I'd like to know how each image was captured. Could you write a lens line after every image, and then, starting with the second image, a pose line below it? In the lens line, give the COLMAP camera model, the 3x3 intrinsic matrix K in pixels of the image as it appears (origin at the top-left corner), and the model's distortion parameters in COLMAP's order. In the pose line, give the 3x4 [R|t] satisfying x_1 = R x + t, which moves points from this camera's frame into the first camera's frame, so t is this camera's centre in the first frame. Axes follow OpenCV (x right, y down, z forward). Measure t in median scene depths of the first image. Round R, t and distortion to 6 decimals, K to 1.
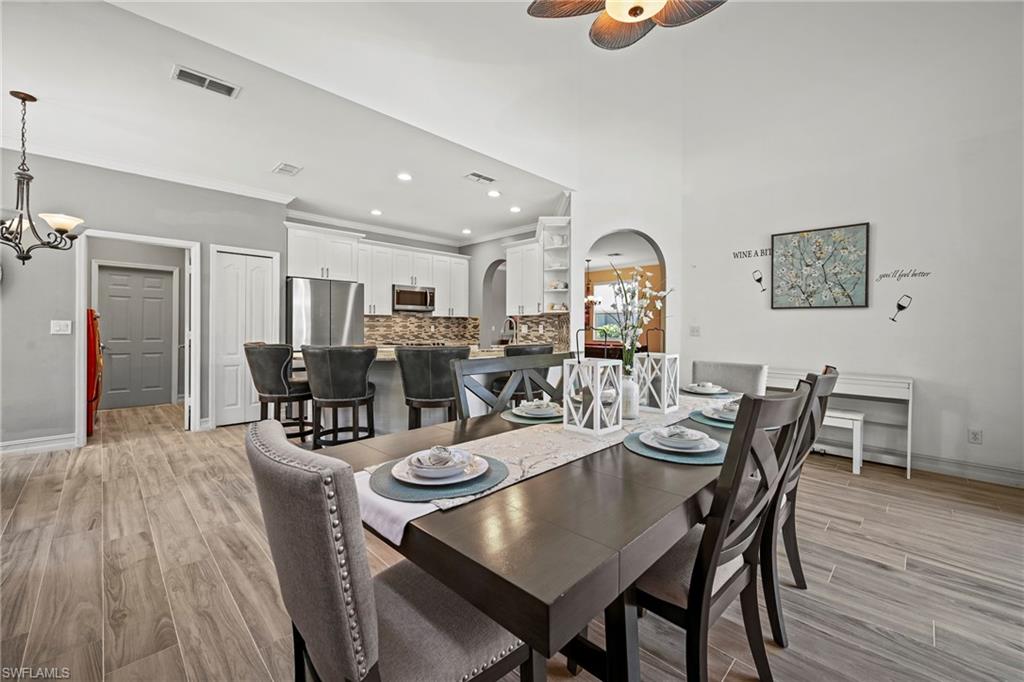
lens RADIAL K [[410.0, 0, 518.8], [0, 410.0, 327.4], [0, 0, 1]] dist [0.003035, 0.000423]
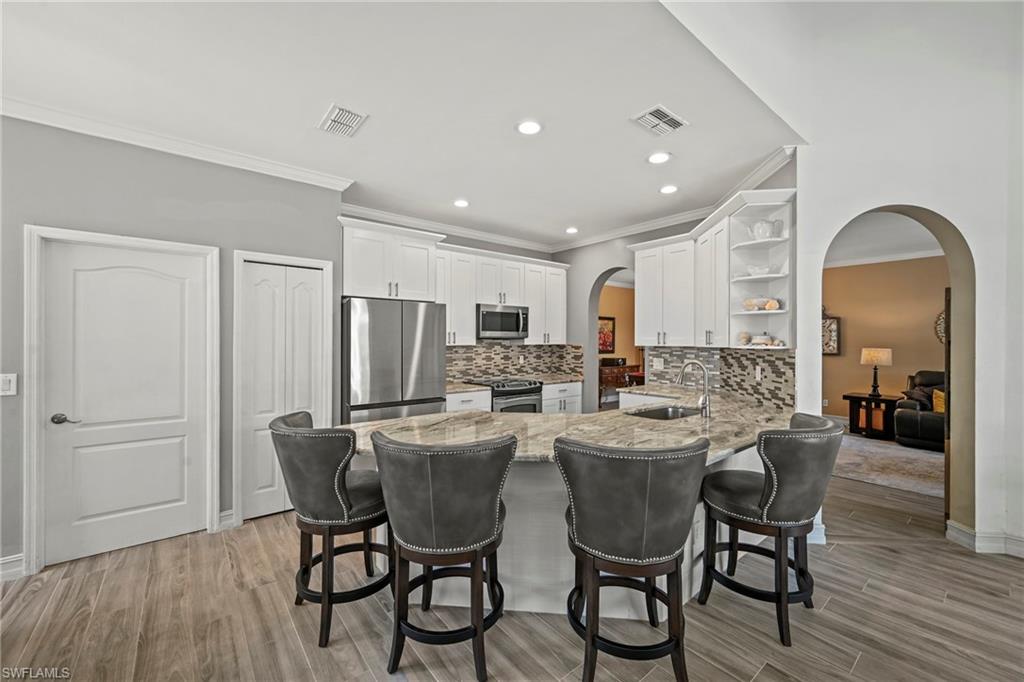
lens RADIAL K [[410.0, 0, 517.7], [0, 410.0, 340.3], [0, 0, 1]] dist [0.003035, 0.000423]
pose [[0.994477, -0.003212, -0.104902, -0.157781], [0.003099, 0.999994, -0.001239, -0.037760], [0.104906, 0.000907, 0.994482, 0.272438]]
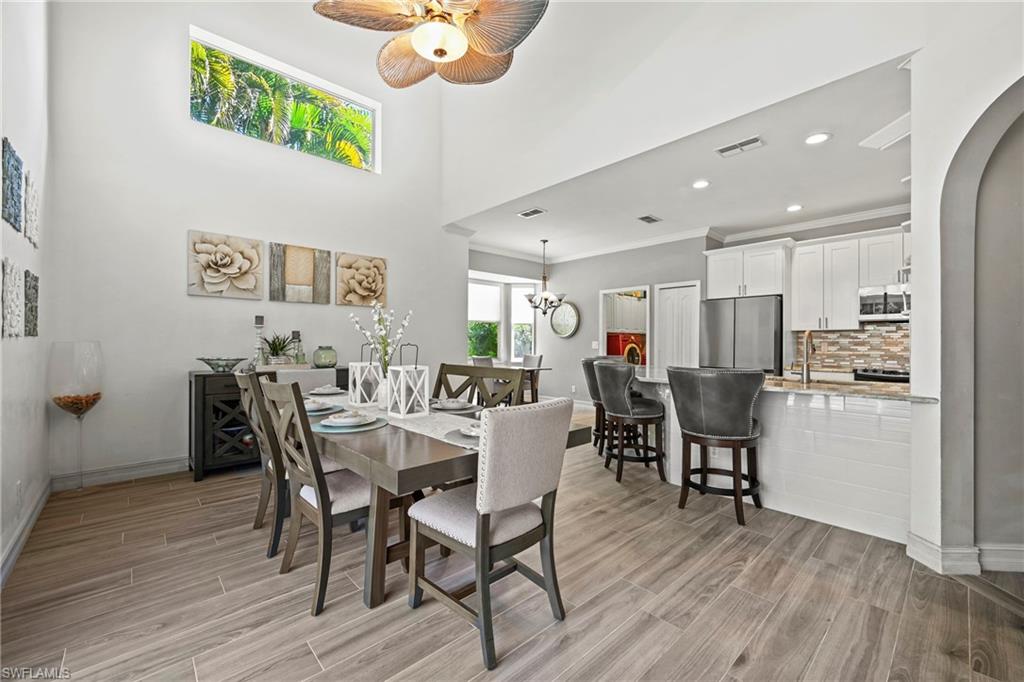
lens RADIAL K [[410.0, 0, 516.5], [0, 410.0, 344.9], [0, 0, 1]] dist [0.003035, 0.000423]
pose [[-0.037698, 0.000681, -0.999289, 0.454627], [-0.001784, 0.999998, 0.000749, -0.001399], [0.999288, 0.001811, -0.037696, 0.418350]]
